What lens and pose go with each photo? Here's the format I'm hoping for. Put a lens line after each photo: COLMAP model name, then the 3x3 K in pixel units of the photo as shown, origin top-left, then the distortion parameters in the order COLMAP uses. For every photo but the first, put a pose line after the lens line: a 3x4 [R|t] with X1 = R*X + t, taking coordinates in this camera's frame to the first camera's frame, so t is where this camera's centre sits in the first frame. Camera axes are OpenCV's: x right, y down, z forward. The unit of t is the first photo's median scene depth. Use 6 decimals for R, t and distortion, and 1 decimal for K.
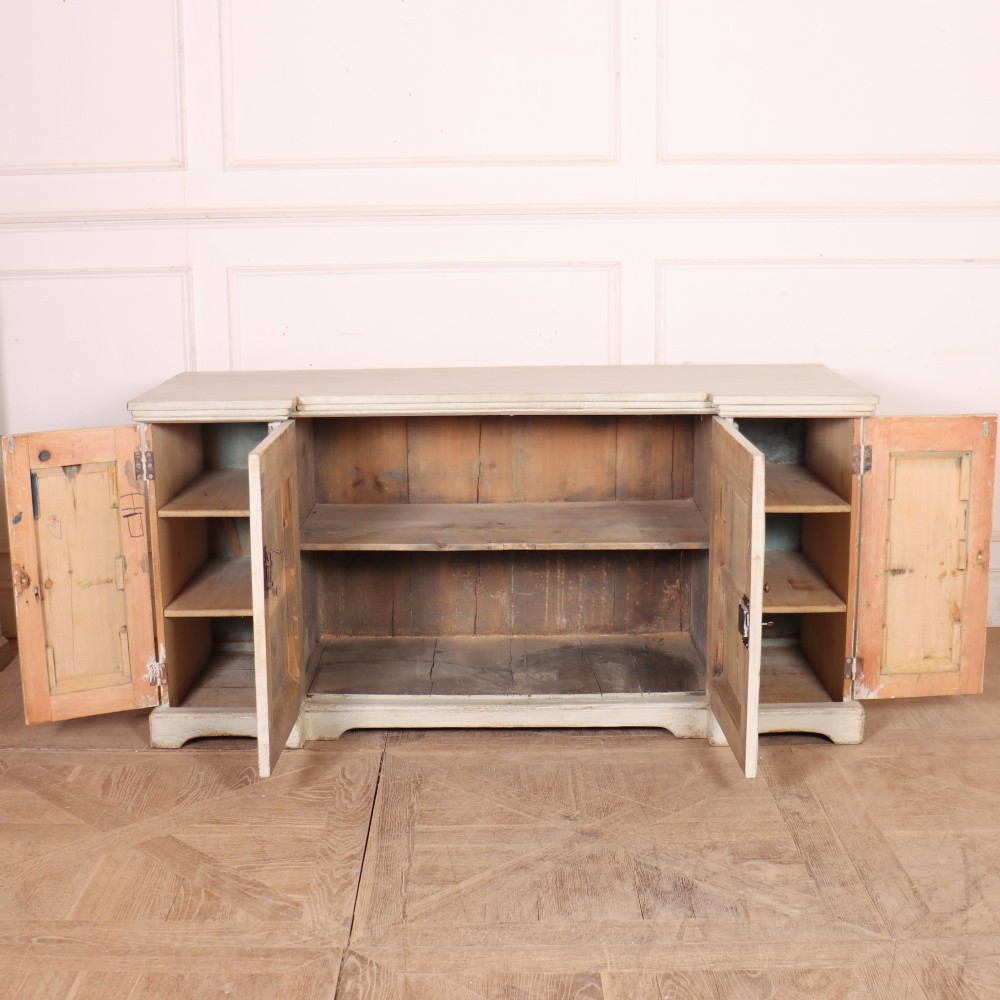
lens RADIAL K [[1616.1, 0, 470.7], [0, 1616.1, 551.0], [0, 0, 1]] dist [-0.143116, 0.000000]
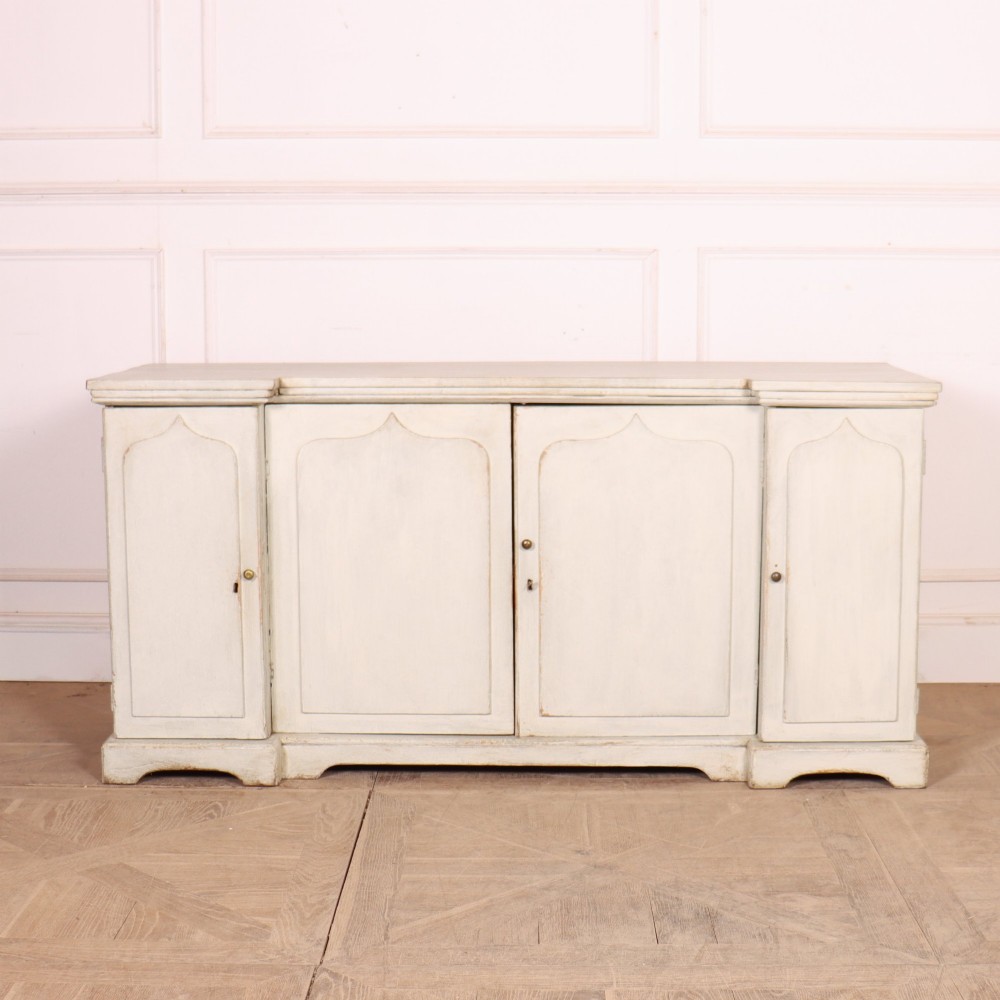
lens RADIAL K [[2043.1, 0, 514.9], [0, 2043.1, 587.6], [0, 0, 1]] dist [-0.146496, 0.000000]
pose [[0.999912, 0.013246, 0.000994, 0.021232], [-0.013157, 0.997931, -0.062938, 0.087445], [-0.001825, 0.062919, 0.998017, -0.101677]]
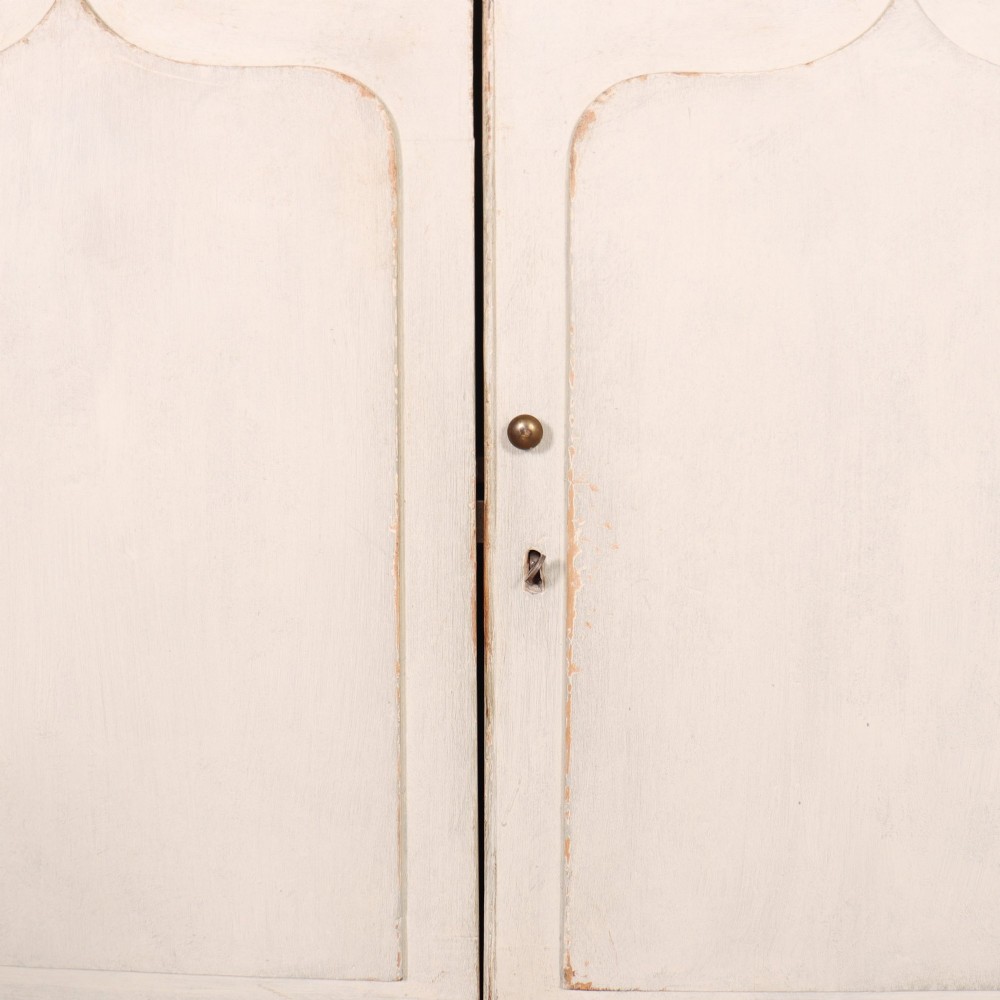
lens RADIAL K [[1616.1, 0, 485.6], [0, 1616.1, 455.3], [0, 0, 1]] dist [-0.143116, 0.000000]
pose [[0.999714, 0.020167, -0.012842, 0.025590], [-0.021050, 0.997122, -0.072837, 0.014669], [0.011336, 0.073086, 0.997261, 0.771014]]
